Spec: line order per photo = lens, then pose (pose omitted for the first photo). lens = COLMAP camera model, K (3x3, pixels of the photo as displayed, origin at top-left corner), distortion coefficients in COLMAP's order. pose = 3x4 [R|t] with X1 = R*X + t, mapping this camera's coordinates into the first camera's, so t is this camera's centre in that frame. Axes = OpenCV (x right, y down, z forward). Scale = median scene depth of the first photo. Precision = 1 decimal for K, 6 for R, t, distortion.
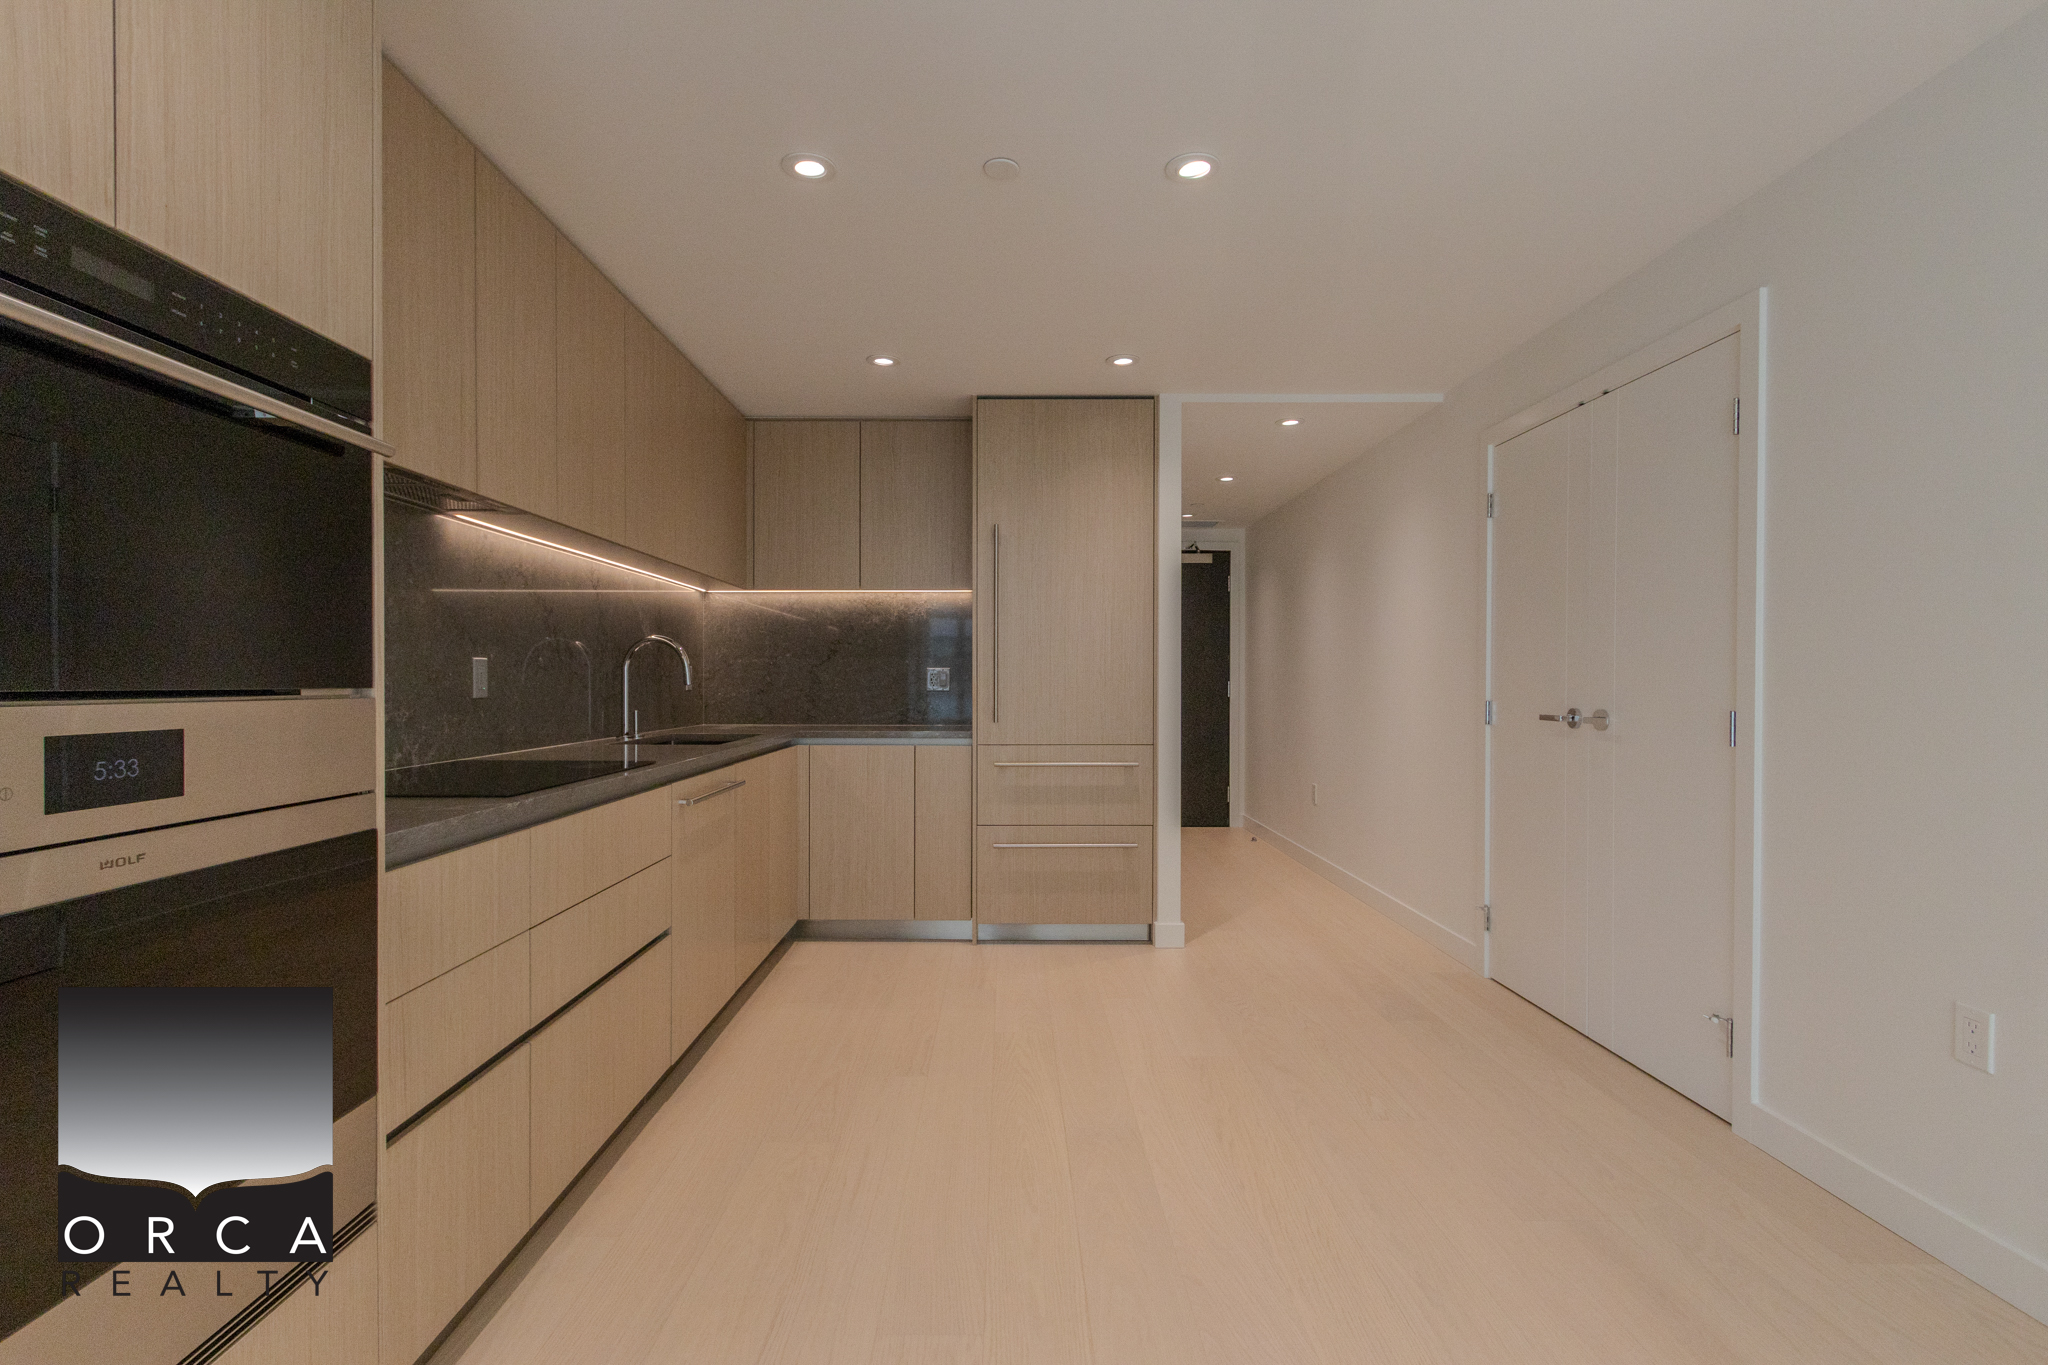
lens RADIAL K [[946.0, 0, 1010.4], [0, 946.0, 689.4], [0, 0, 1]] dist [0.005441, -0.003003]
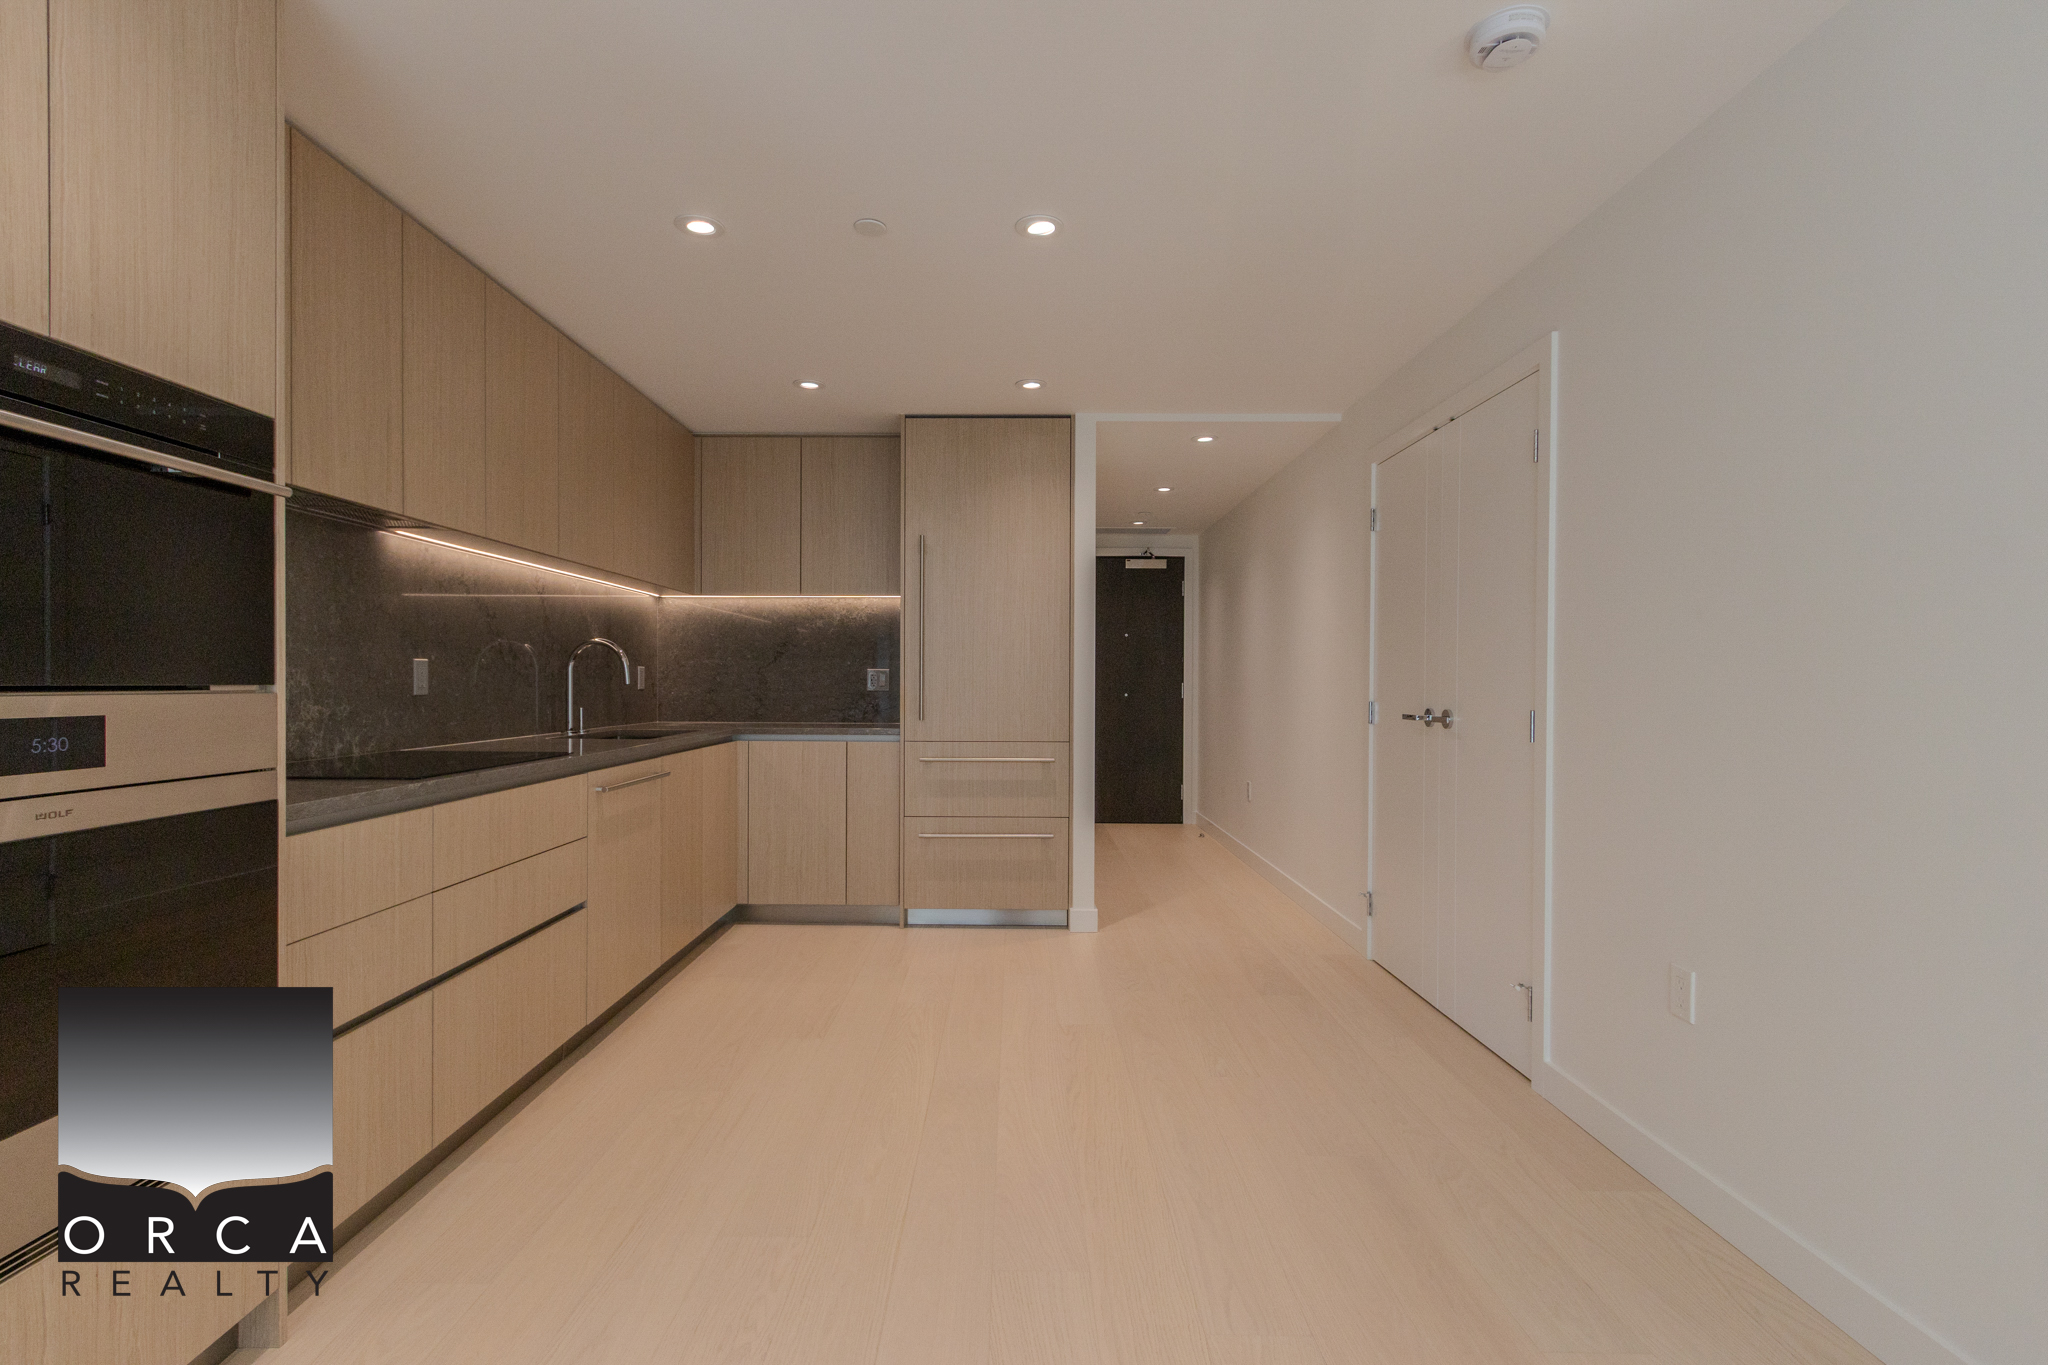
lens RADIAL K [[946.0, 0, 1008.5], [0, 946.0, 690.0], [0, 0, 1]] dist [0.005441, -0.003003]
pose [[0.999962, 0.003243, -0.008128, 0.091380], [-0.003247, 0.999995, -0.000405, 0.000783], [0.008127, 0.000431, 0.999967, -0.070083]]
